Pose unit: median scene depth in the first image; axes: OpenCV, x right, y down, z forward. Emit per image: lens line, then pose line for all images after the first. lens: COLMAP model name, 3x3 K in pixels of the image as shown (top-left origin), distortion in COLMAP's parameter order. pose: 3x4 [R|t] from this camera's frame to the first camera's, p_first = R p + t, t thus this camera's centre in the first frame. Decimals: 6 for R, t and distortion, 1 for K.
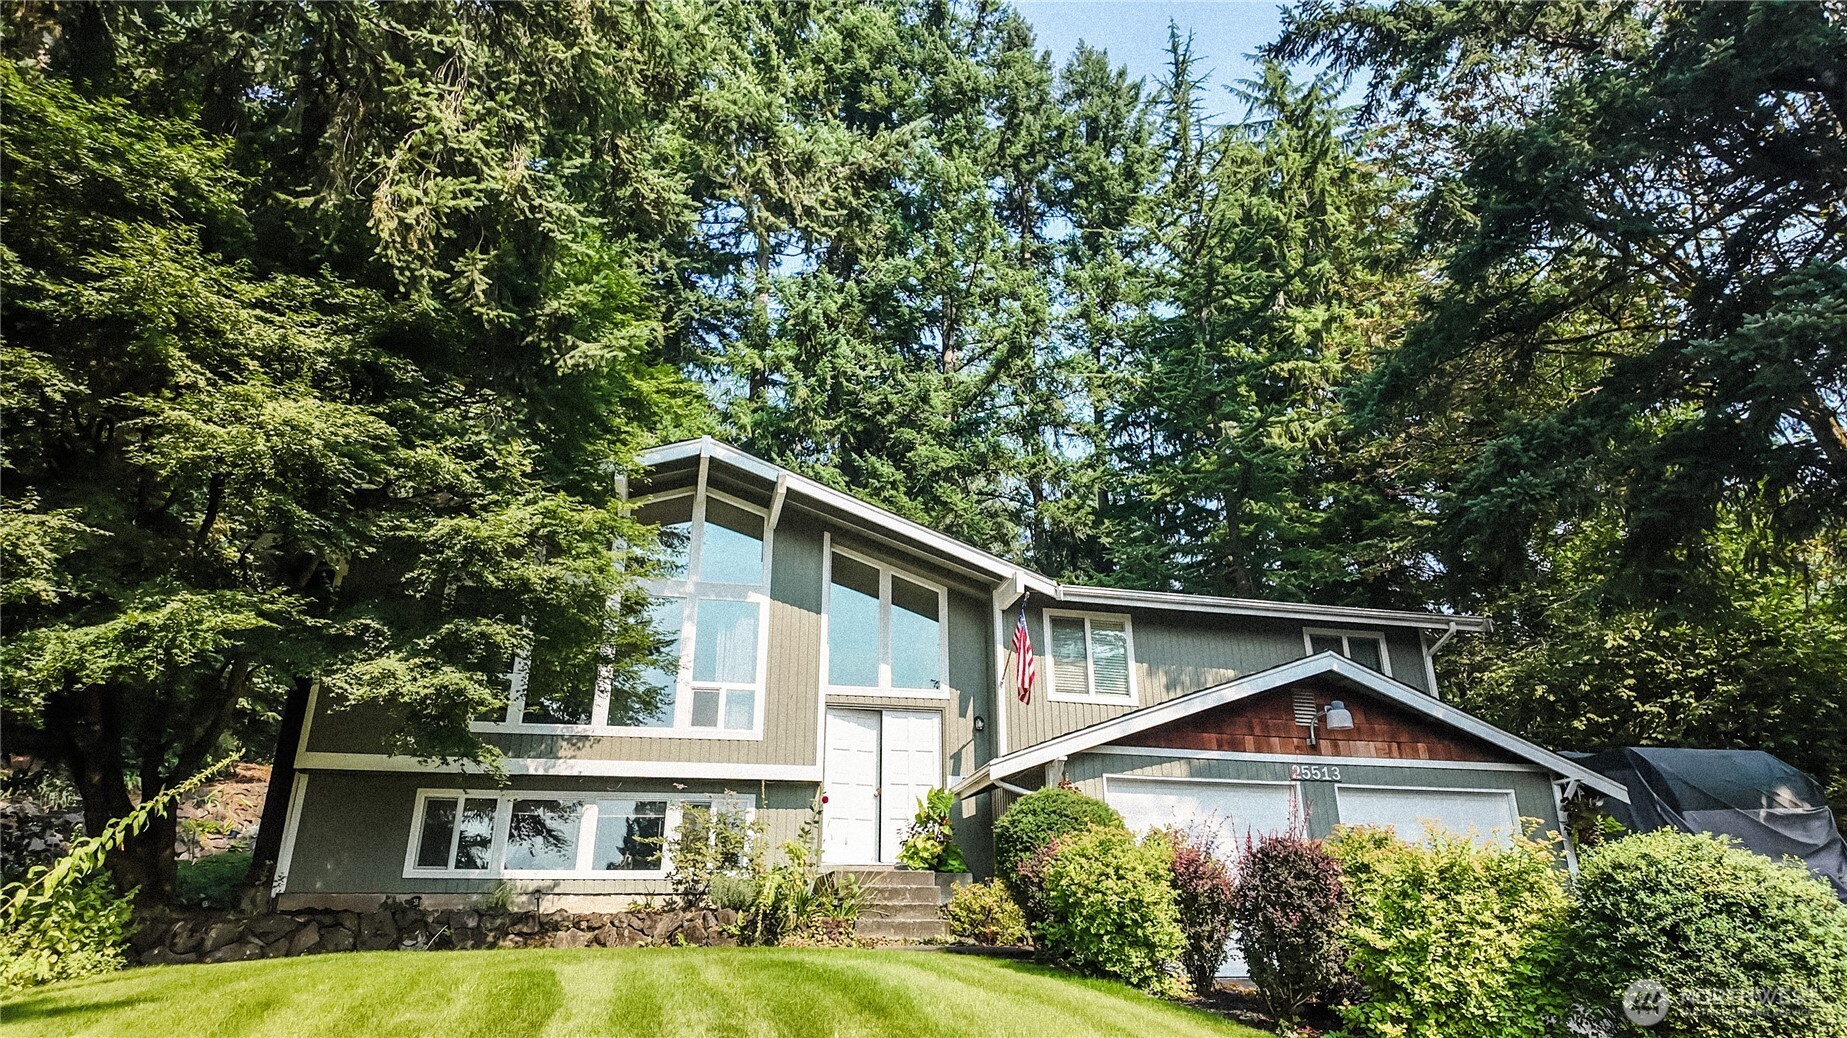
lens RADIAL K [[1052.4, 0, 923.5], [0, 1052.4, 519.0], [0, 0, 1]] dist [0.064483, -0.000107]
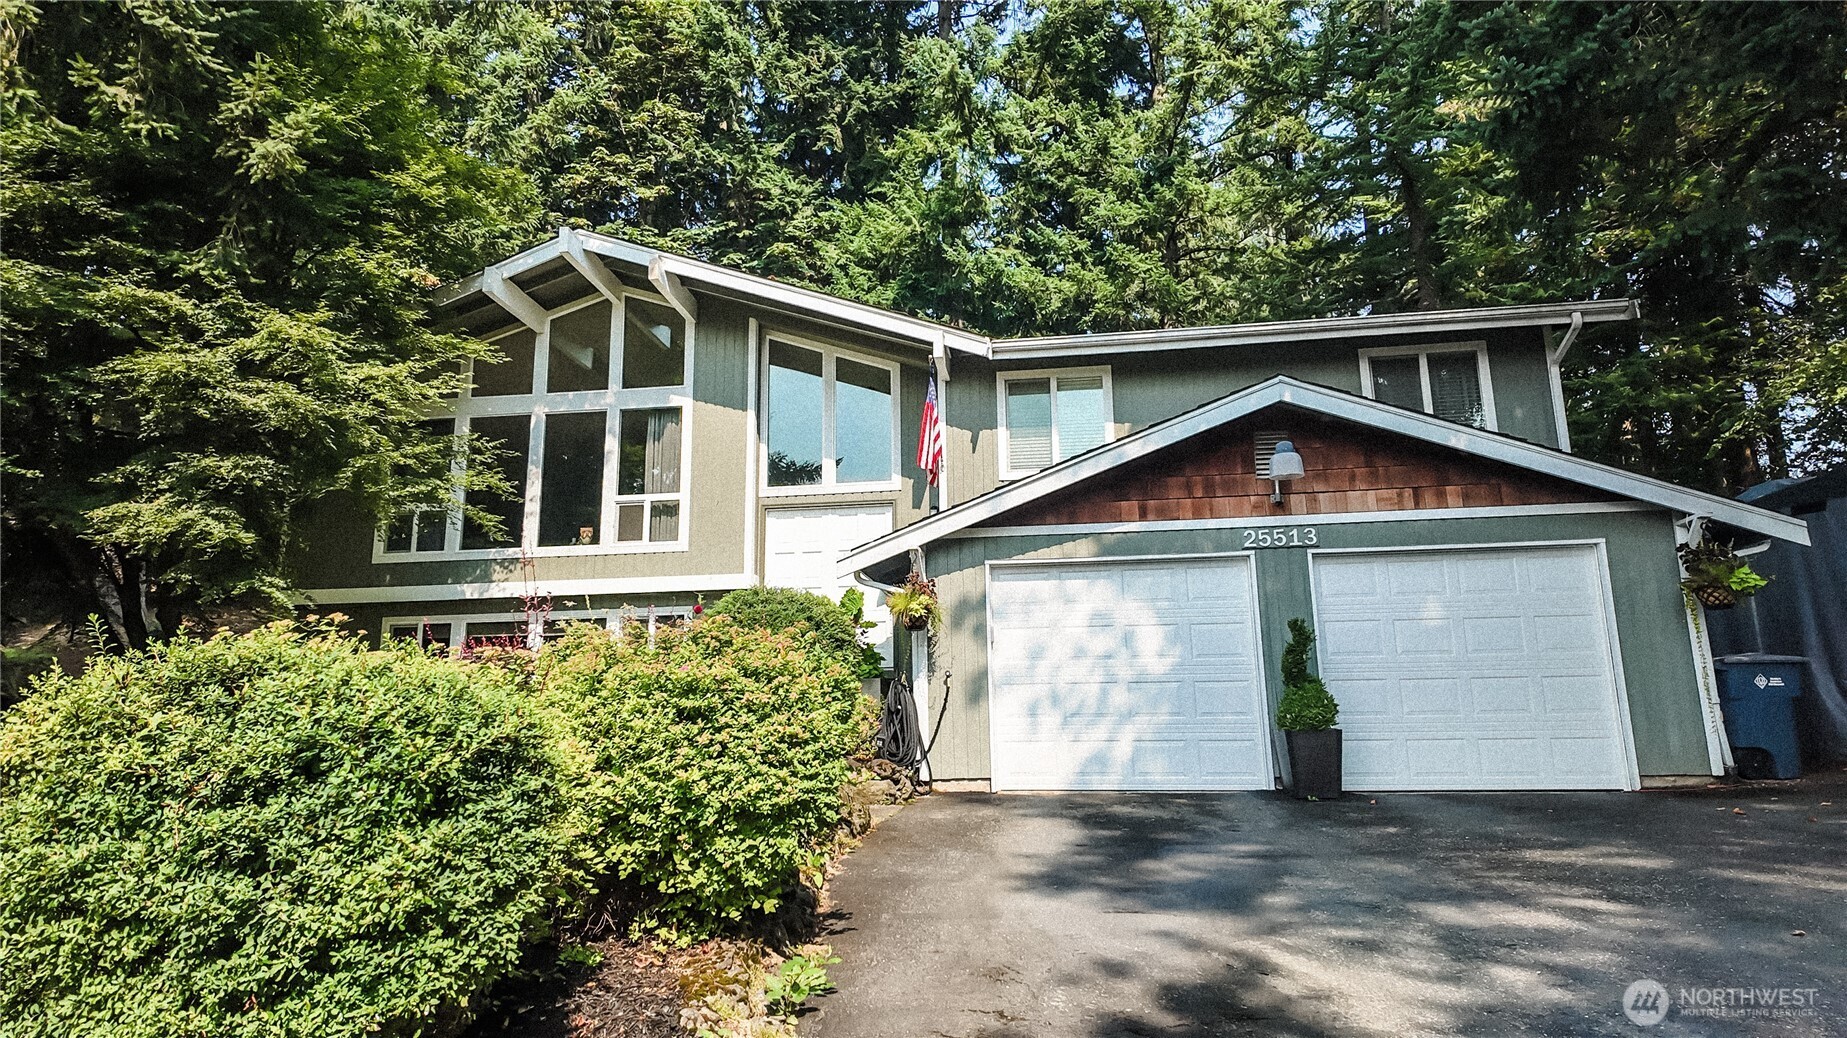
lens RADIAL K [[1070.6, 0, 923.5], [0, 1070.6, 519.0], [0, 0, 1]] dist [0.038841, -0.035877]
pose [[0.931304, -0.082854, -0.354695, 0.367599], [0.145173, 0.977532, 0.152827, 0.063977], [0.334064, -0.193821, 0.922407, 0.188934]]
